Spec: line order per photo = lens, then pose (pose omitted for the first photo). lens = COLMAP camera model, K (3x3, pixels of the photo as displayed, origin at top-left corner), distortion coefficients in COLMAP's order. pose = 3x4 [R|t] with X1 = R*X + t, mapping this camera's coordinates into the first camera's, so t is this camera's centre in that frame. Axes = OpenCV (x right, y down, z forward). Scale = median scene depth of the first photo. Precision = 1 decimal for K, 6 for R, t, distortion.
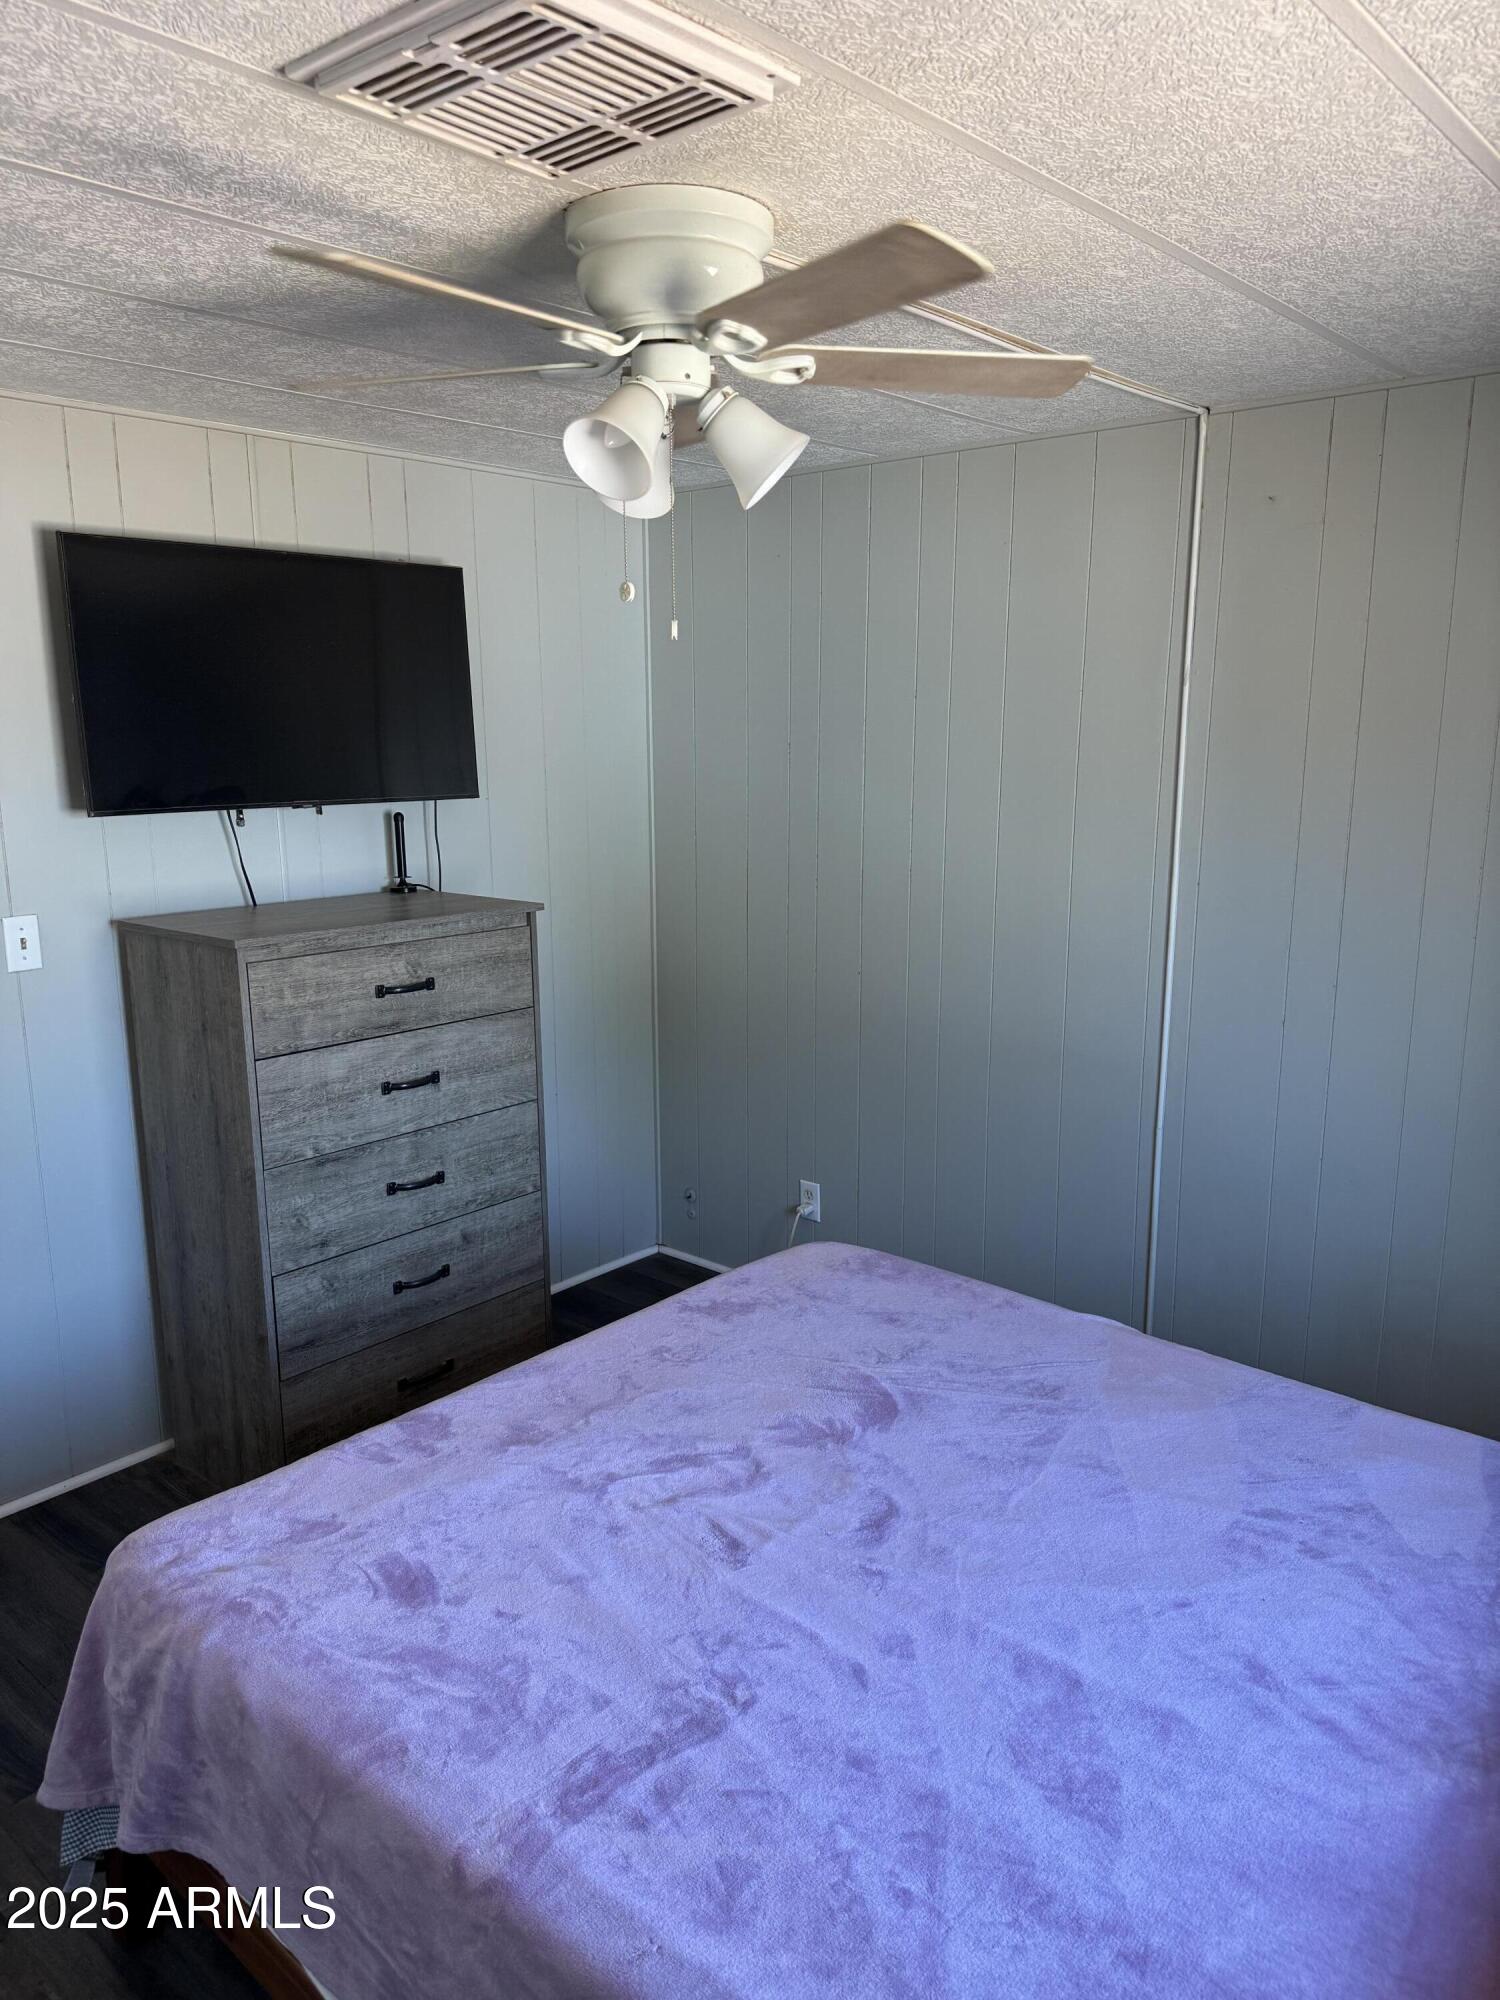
lens RADIAL K [[1395.8, 0, 750.0], [0, 1395.8, 1000.0], [0, 0, 1]] dist [0.178100, -0.268424]
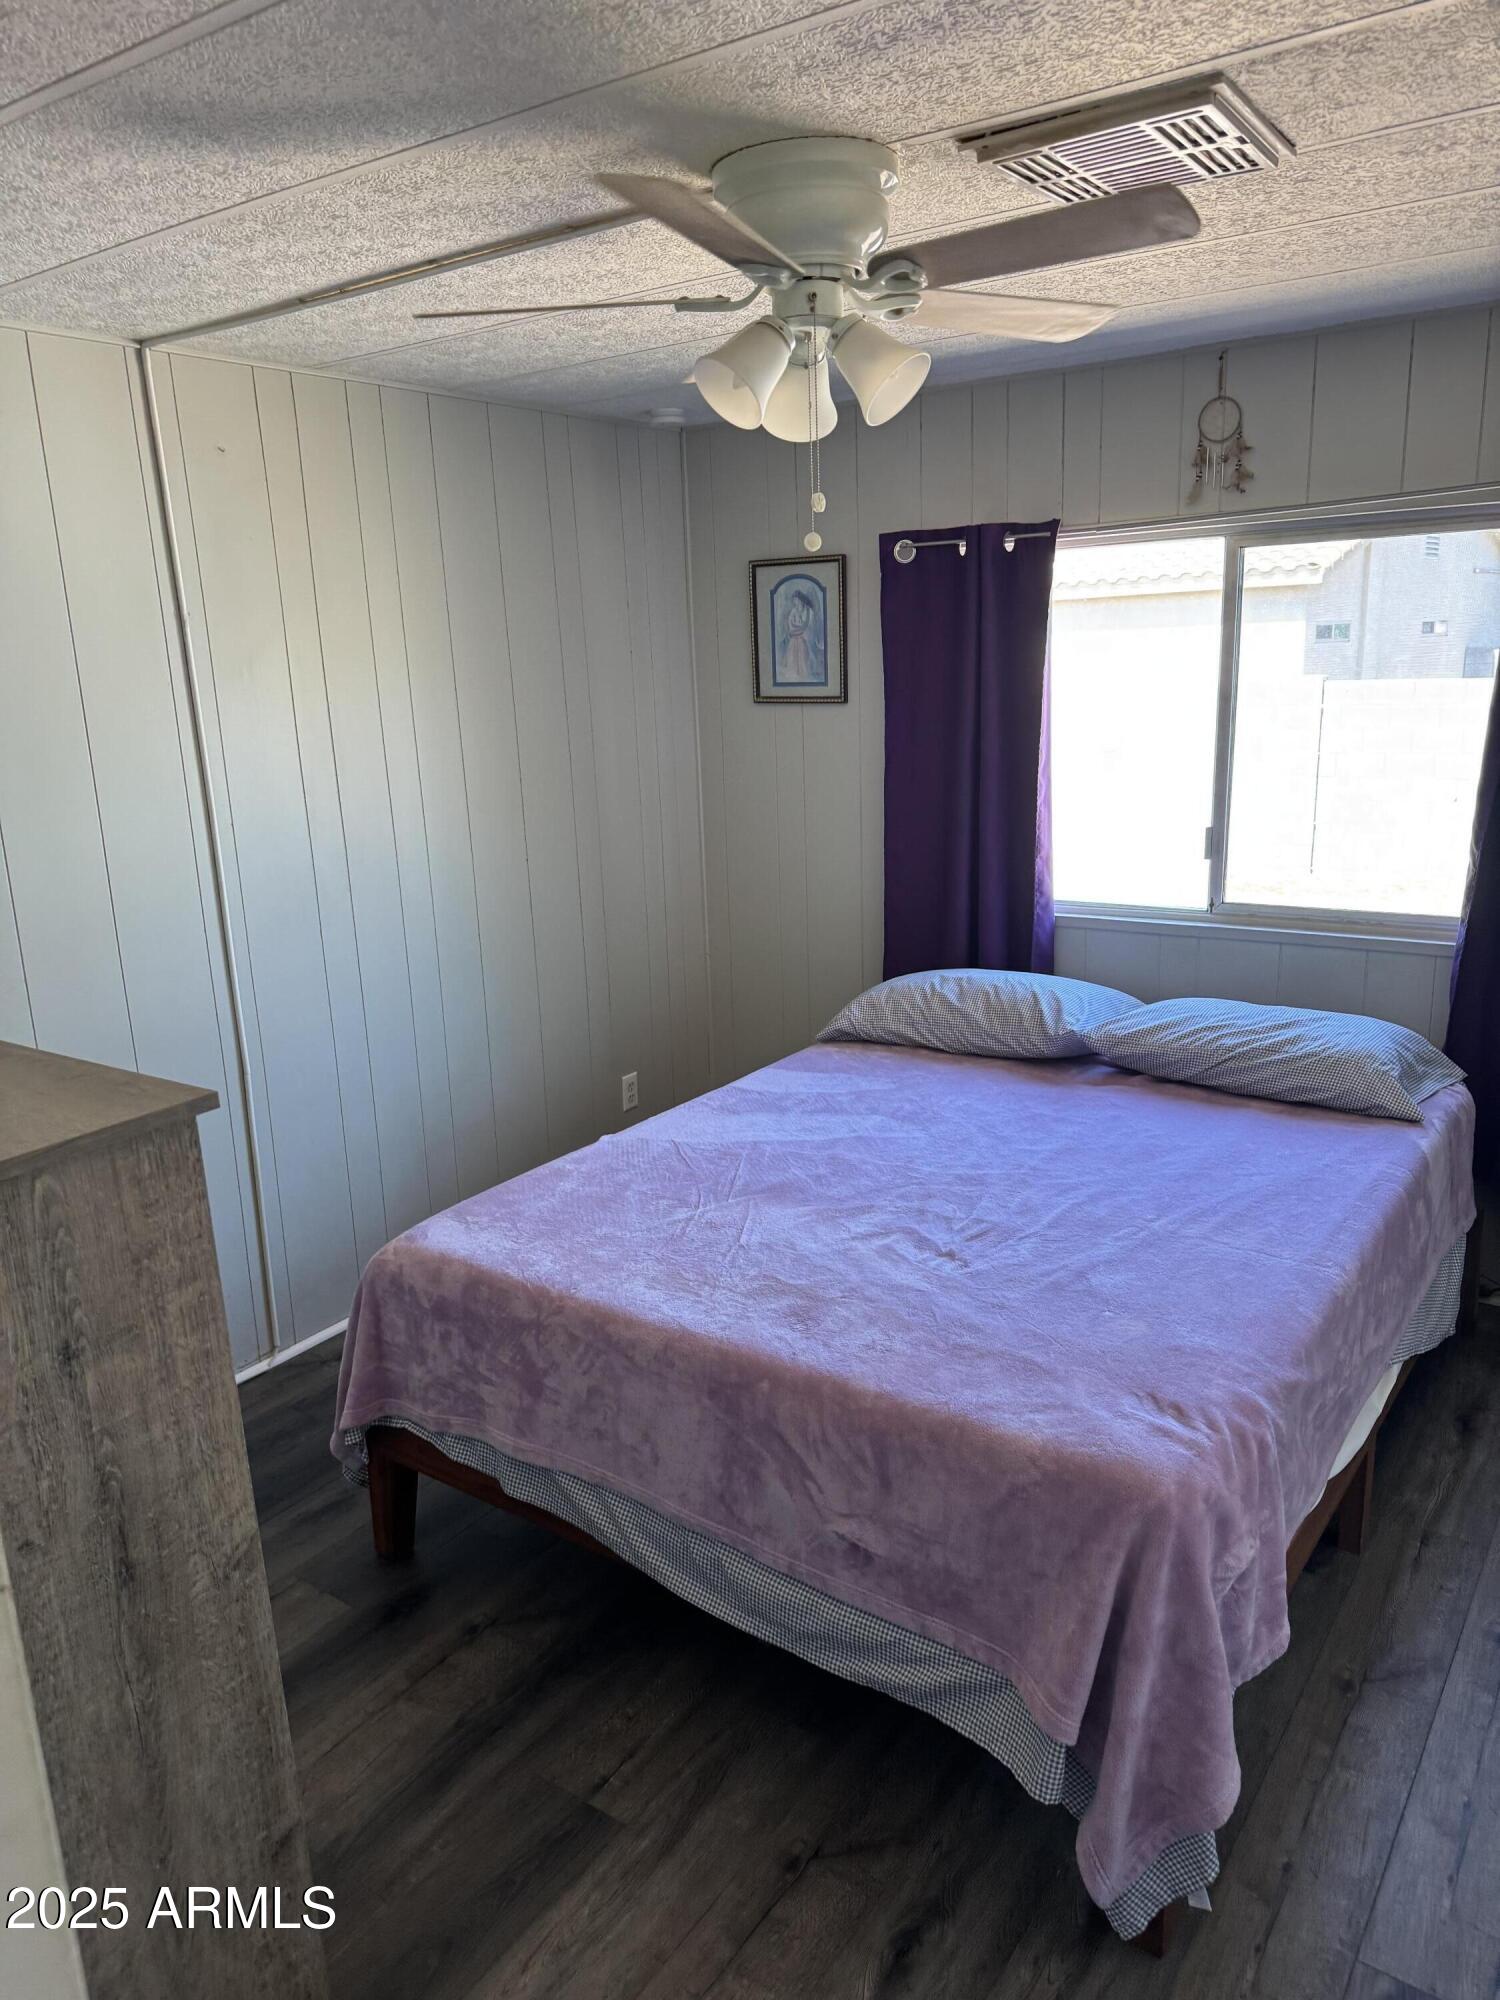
lens RADIAL K [[1395.8, 0, 750.0], [0, 1395.8, 1000.0], [0, 0, 1]] dist [0.178100, -0.268424]
pose [[-0.117180, -0.224066, 0.967504, -1.144218], [0.225469, 0.942773, 0.245647, -0.195949], [-0.967178, 0.246927, -0.059954, 1.156244]]
